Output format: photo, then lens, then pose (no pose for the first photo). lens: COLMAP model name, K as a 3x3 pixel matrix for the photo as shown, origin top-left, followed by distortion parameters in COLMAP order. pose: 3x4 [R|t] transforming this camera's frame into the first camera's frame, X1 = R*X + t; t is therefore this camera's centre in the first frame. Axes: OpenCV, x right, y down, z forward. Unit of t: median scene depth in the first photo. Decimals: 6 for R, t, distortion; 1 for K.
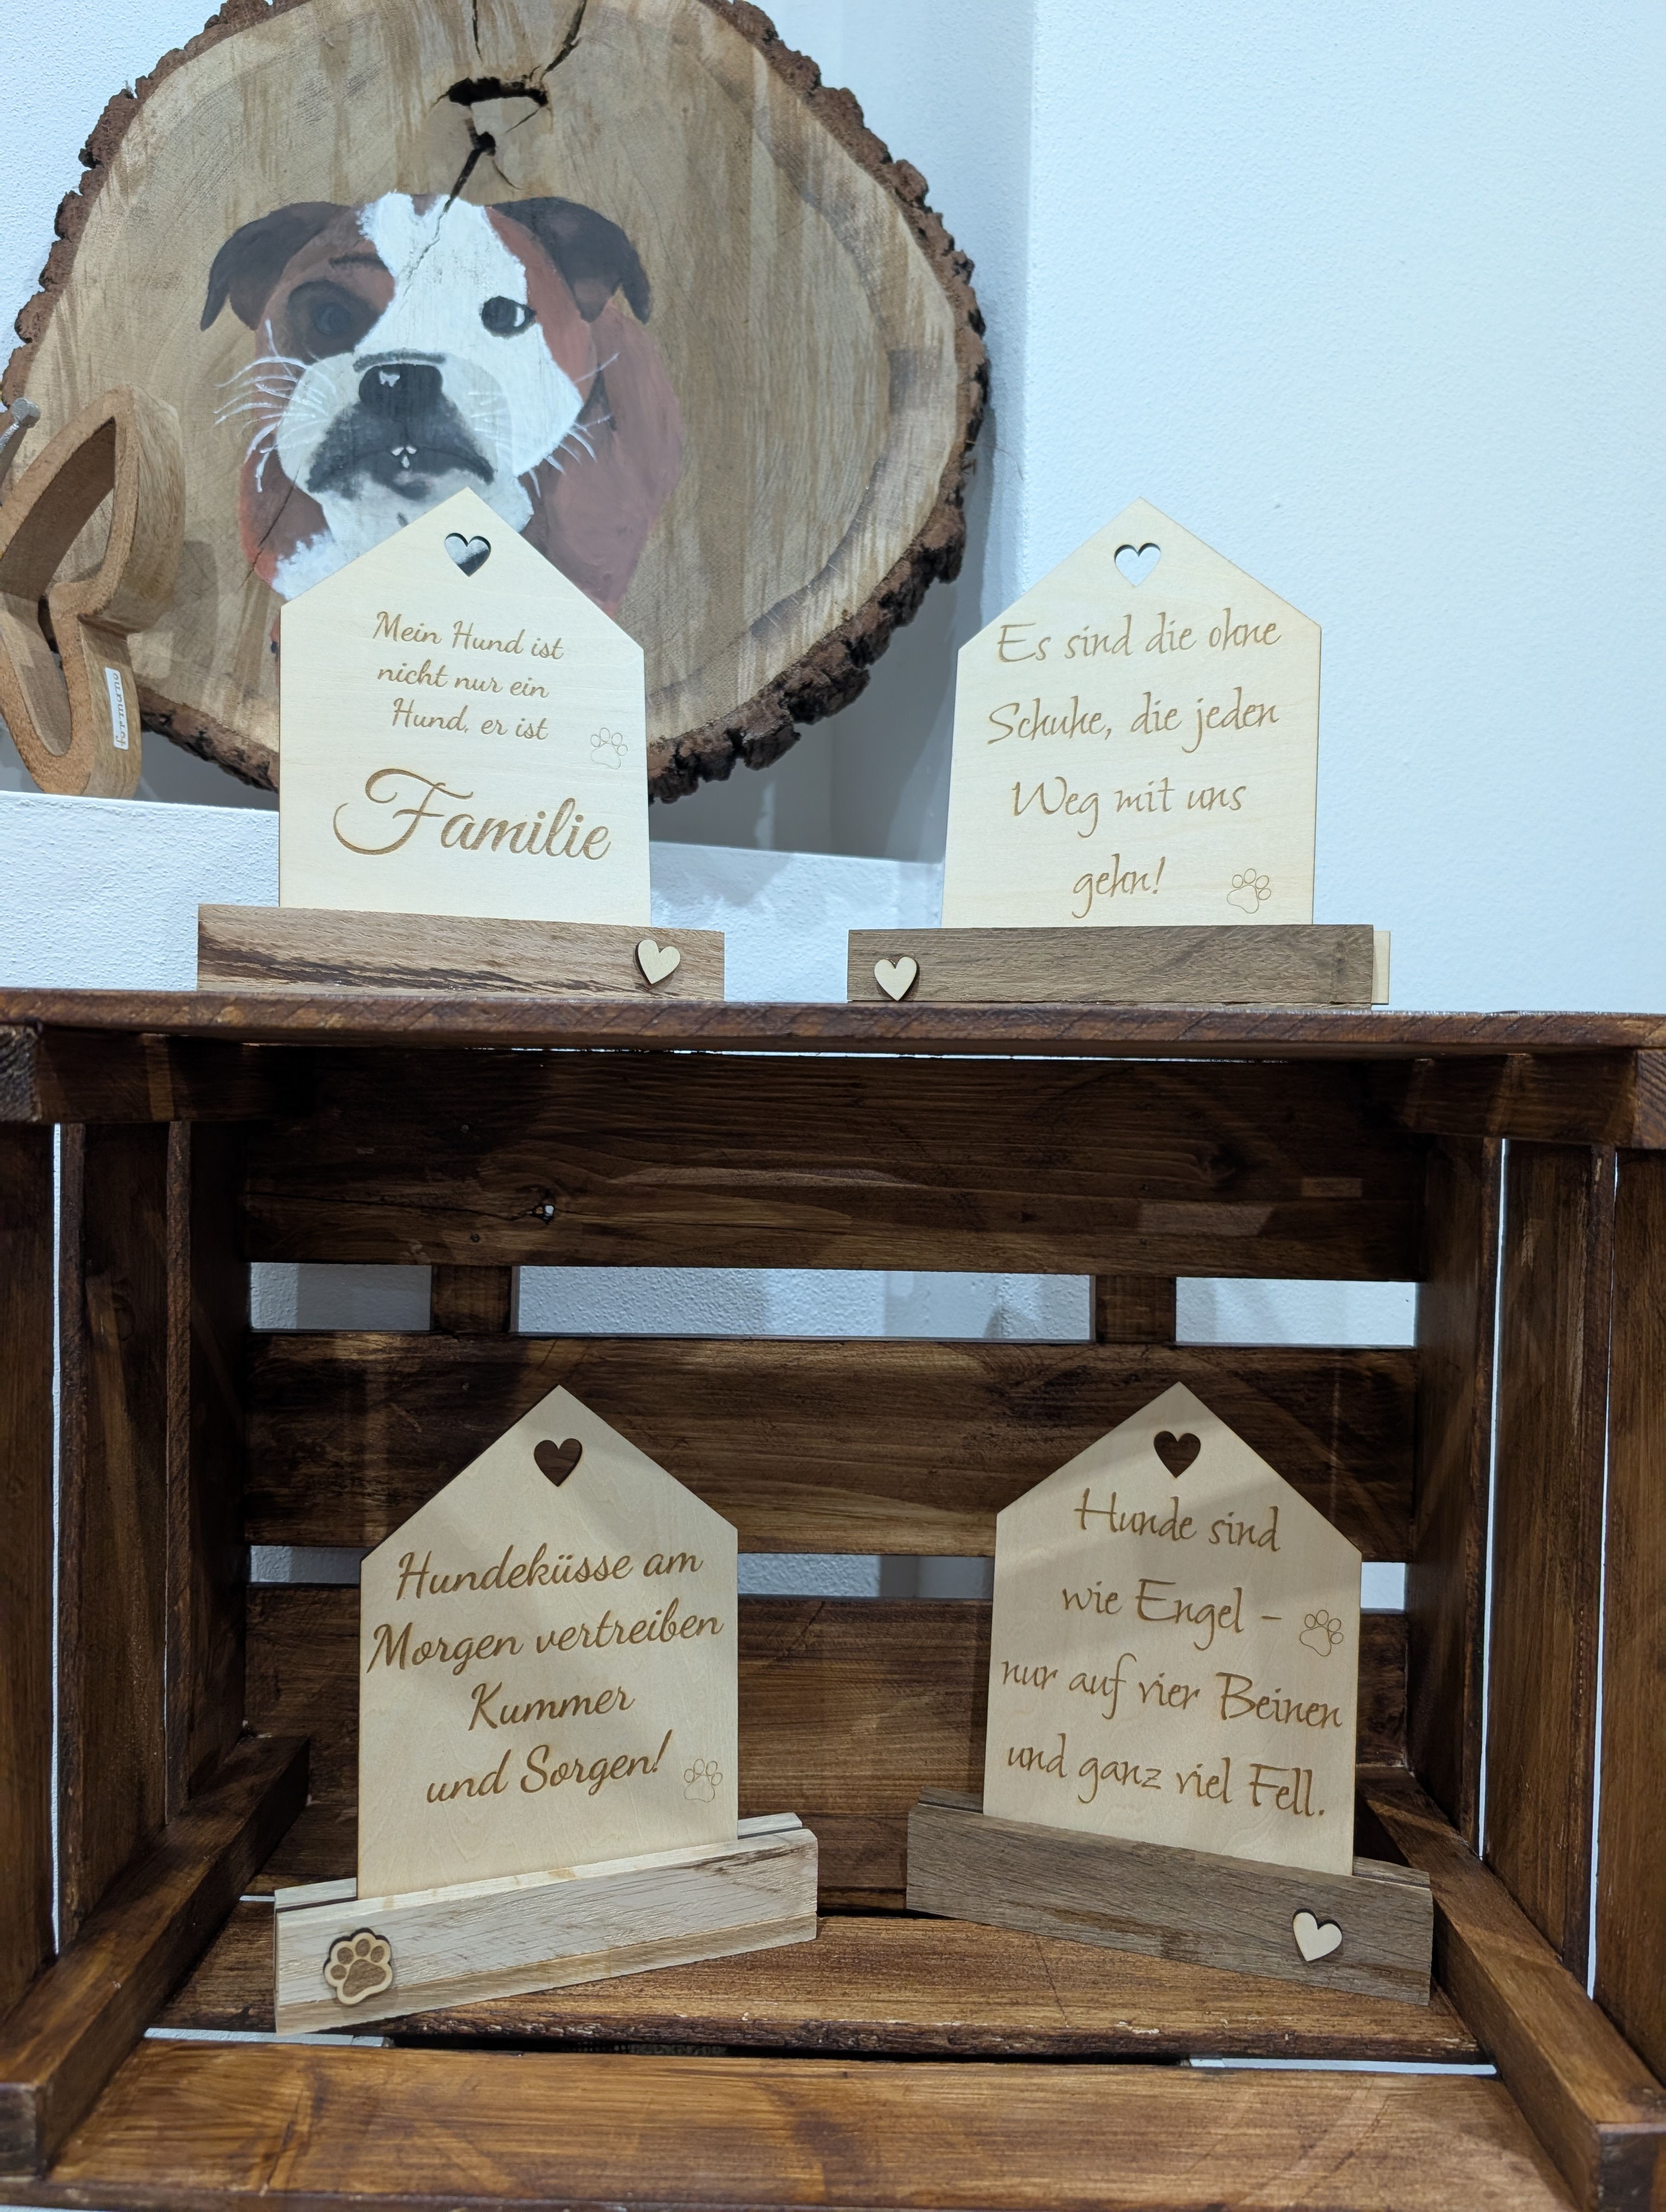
lens RADIAL K [[1618.5, 0, 840.8], [0, 1618.5, 1105.2], [0, 0, 1]] dist [-0.015122, 0.000374]
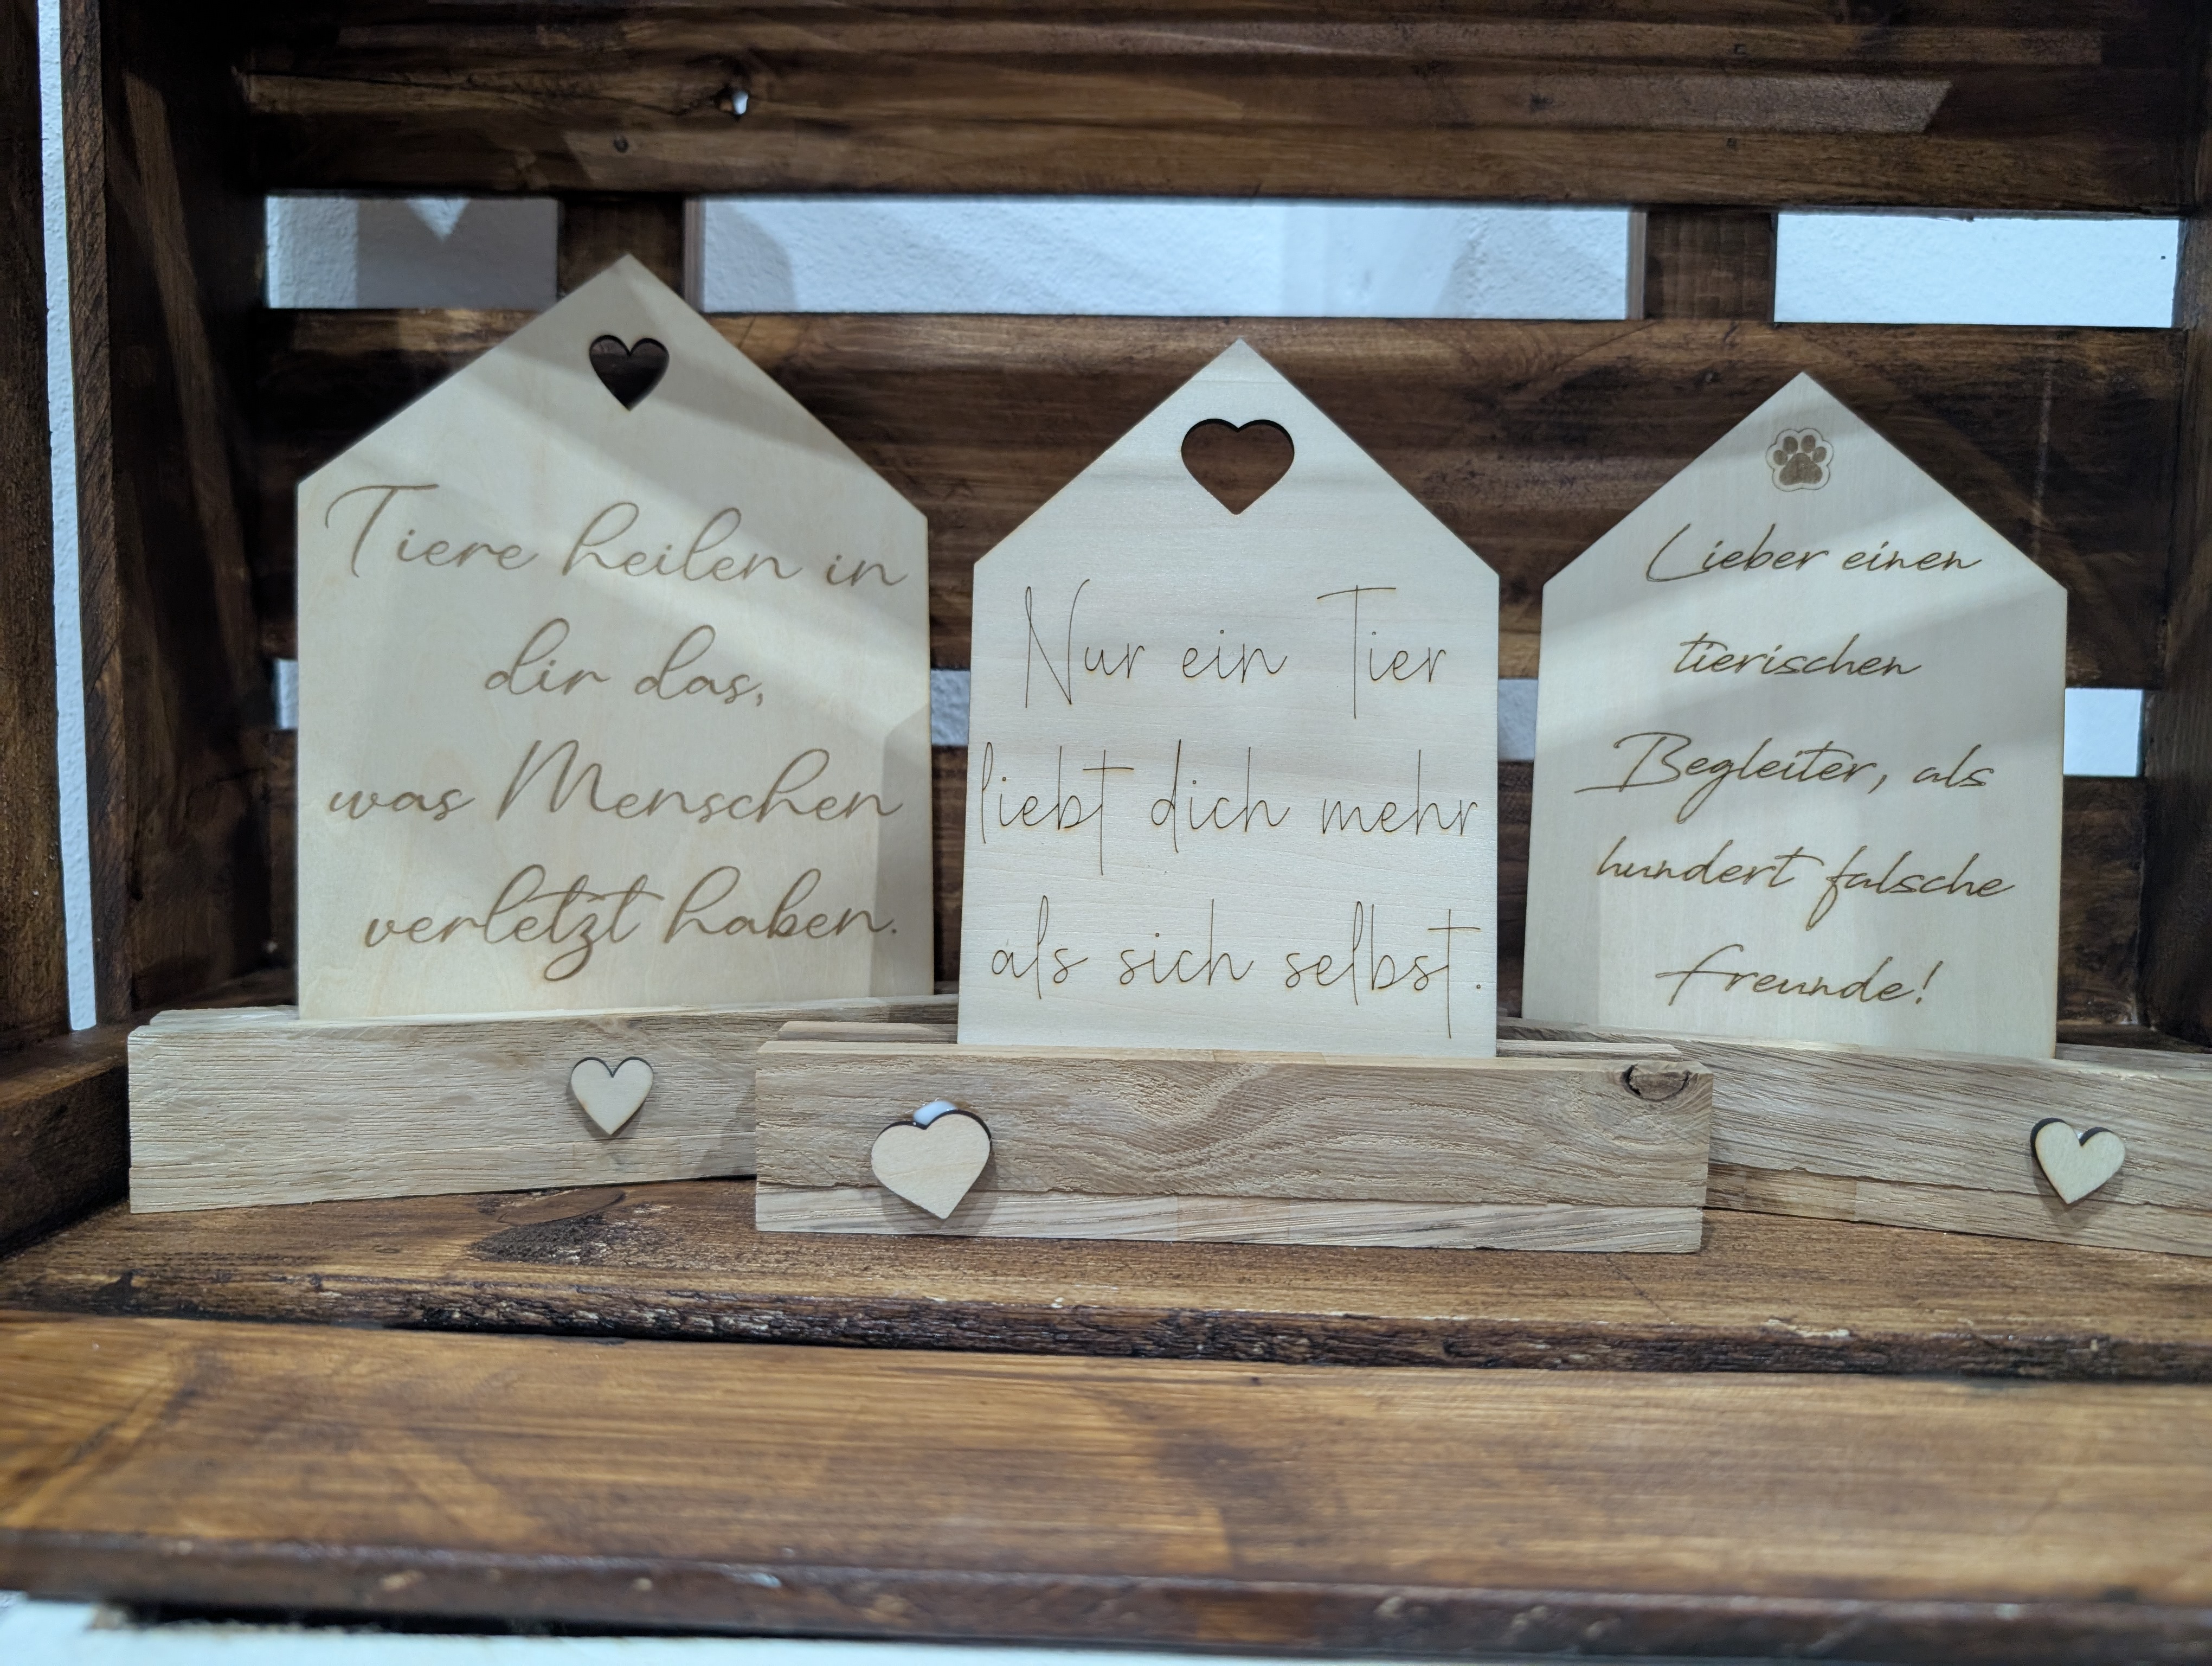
lens RADIAL K [[1618.5, 0, 1141.9], [0, 1618.5, 847.9], [0, 0, 1]] dist [-0.015122, 0.000374]
pose [[0.999812, 0.005652, -0.018534, -0.021332], [-0.004522, 0.998160, 0.060473, 0.362366], [0.018842, -0.060378, 0.997998, 0.451711]]
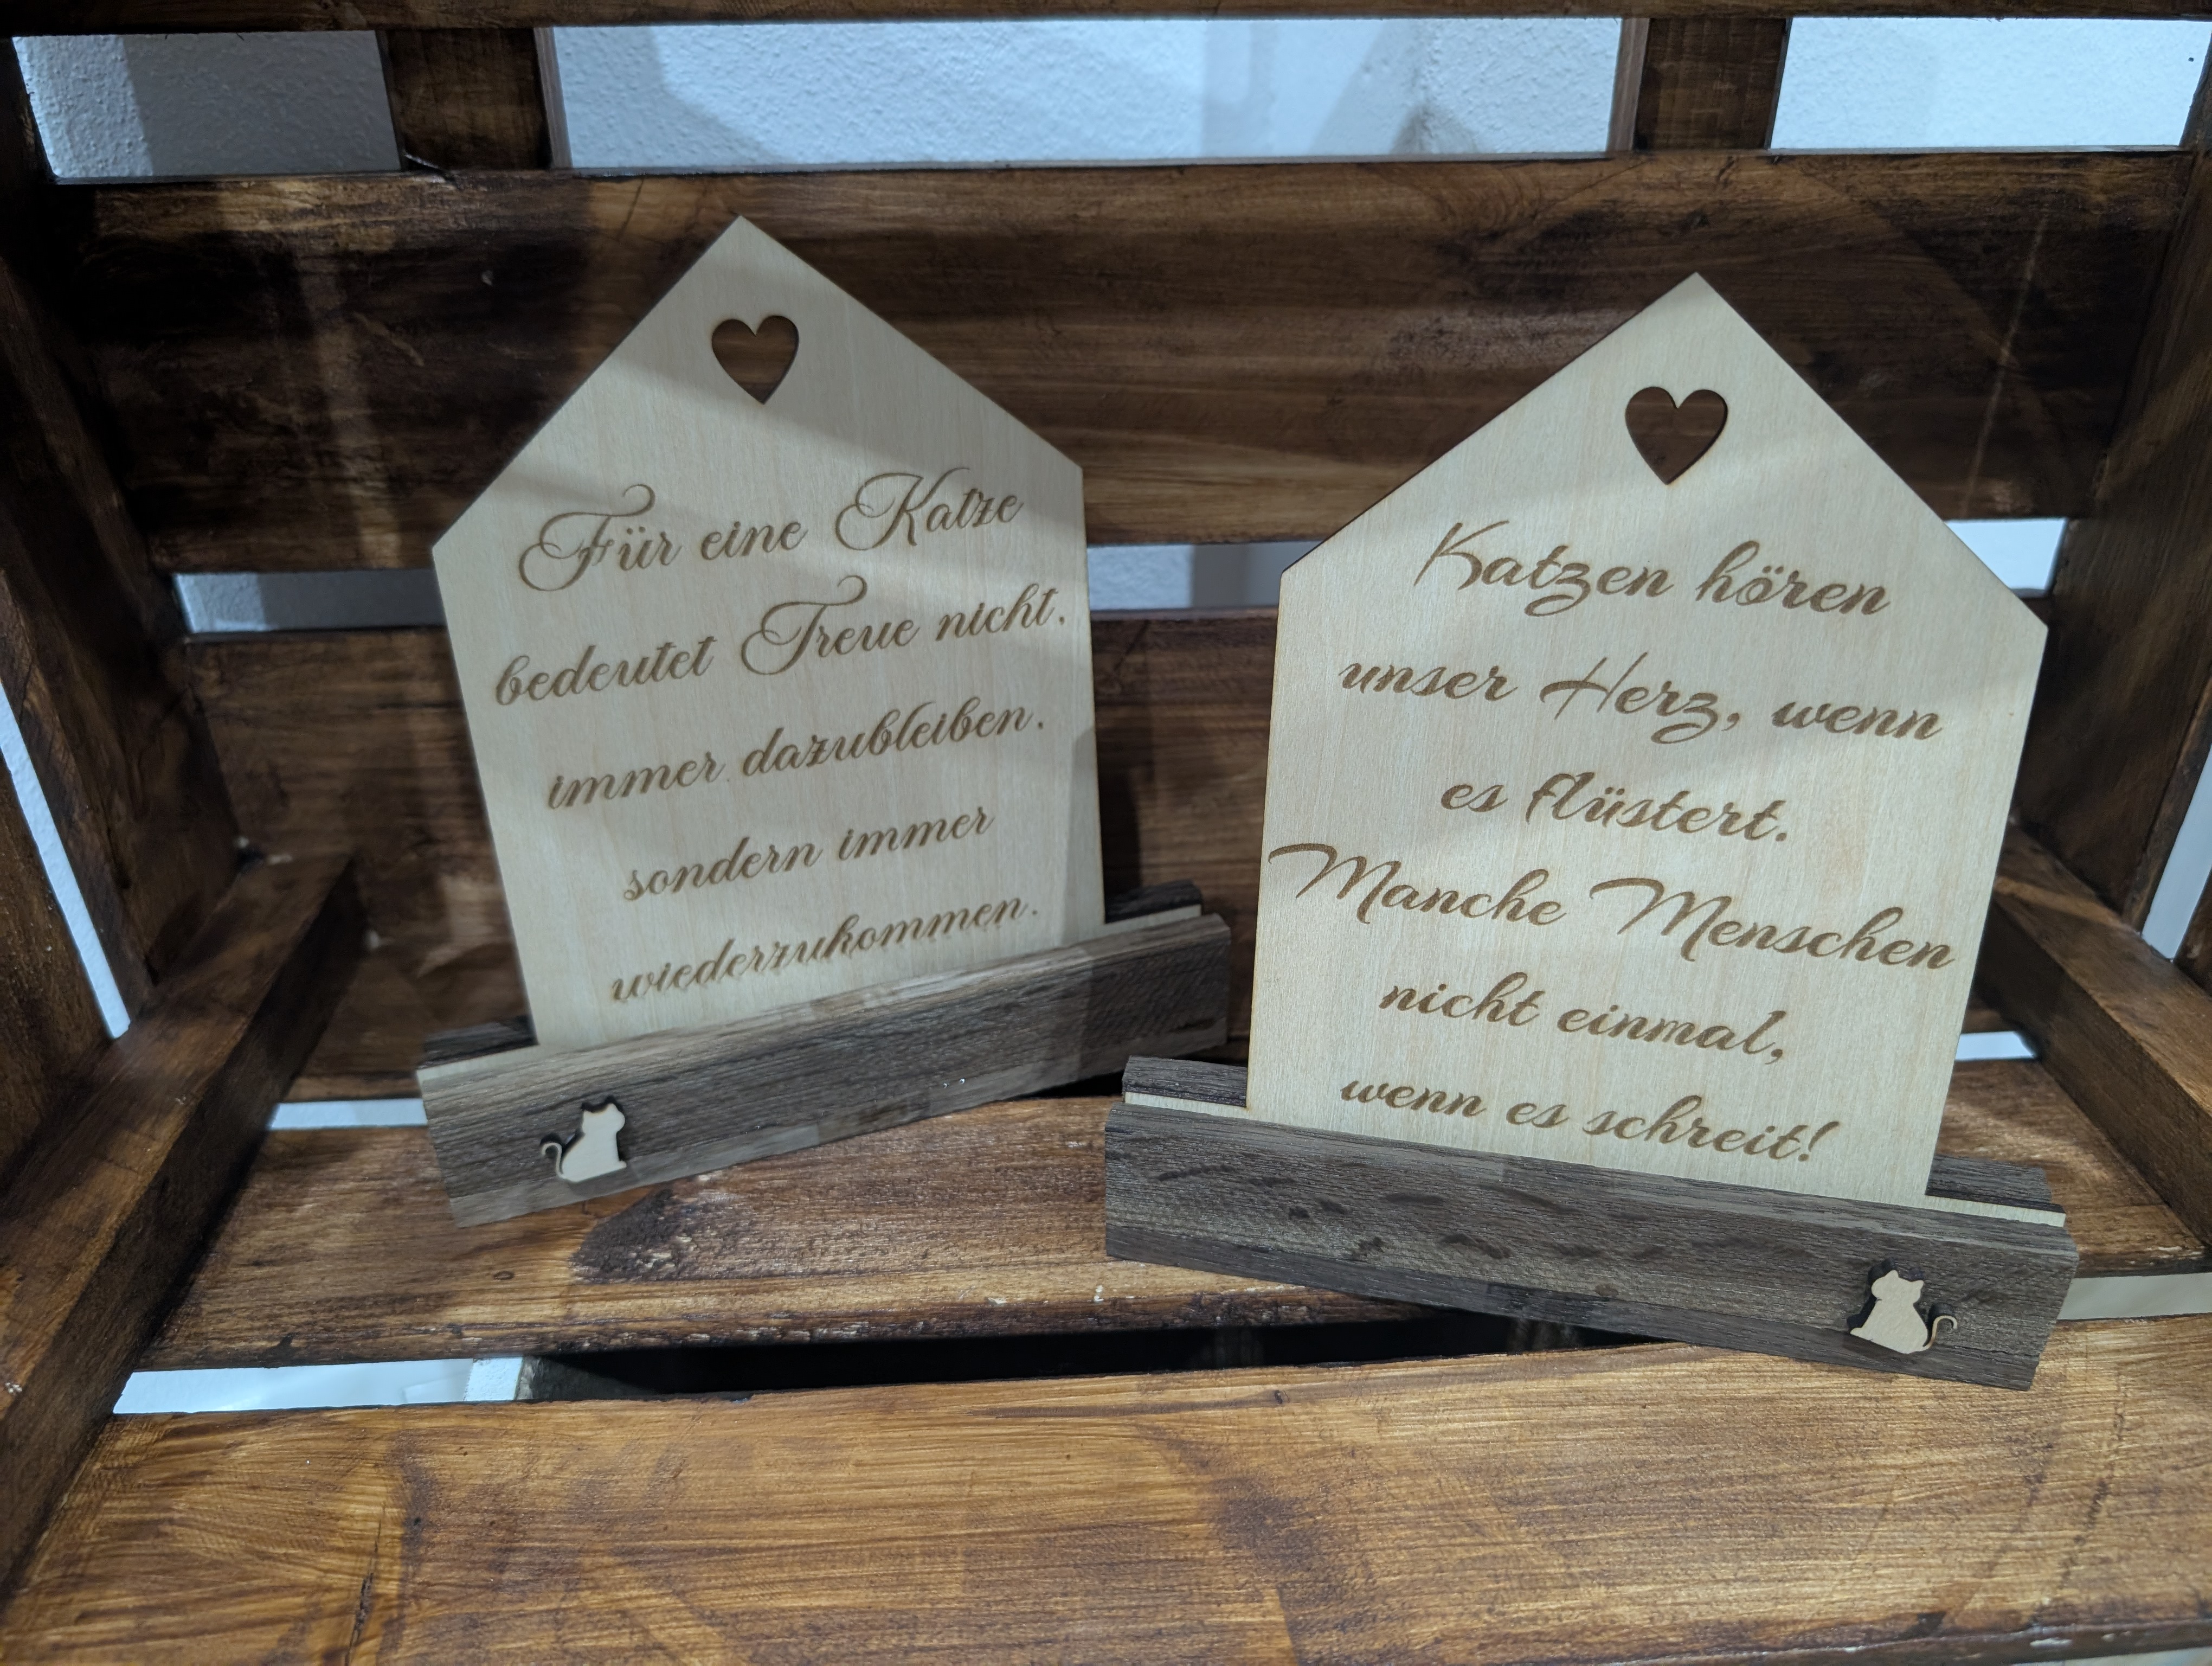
lens RADIAL K [[1618.5, 0, 1112.2], [0, 1618.5, 823.6], [0, 0, 1]] dist [-0.015122, 0.000374]
pose [[0.997028, -0.053877, 0.055073, -0.074115], [0.021356, 0.880082, 0.474342, 0.098486], [-0.074024, -0.471756, 0.878617, 0.498867]]
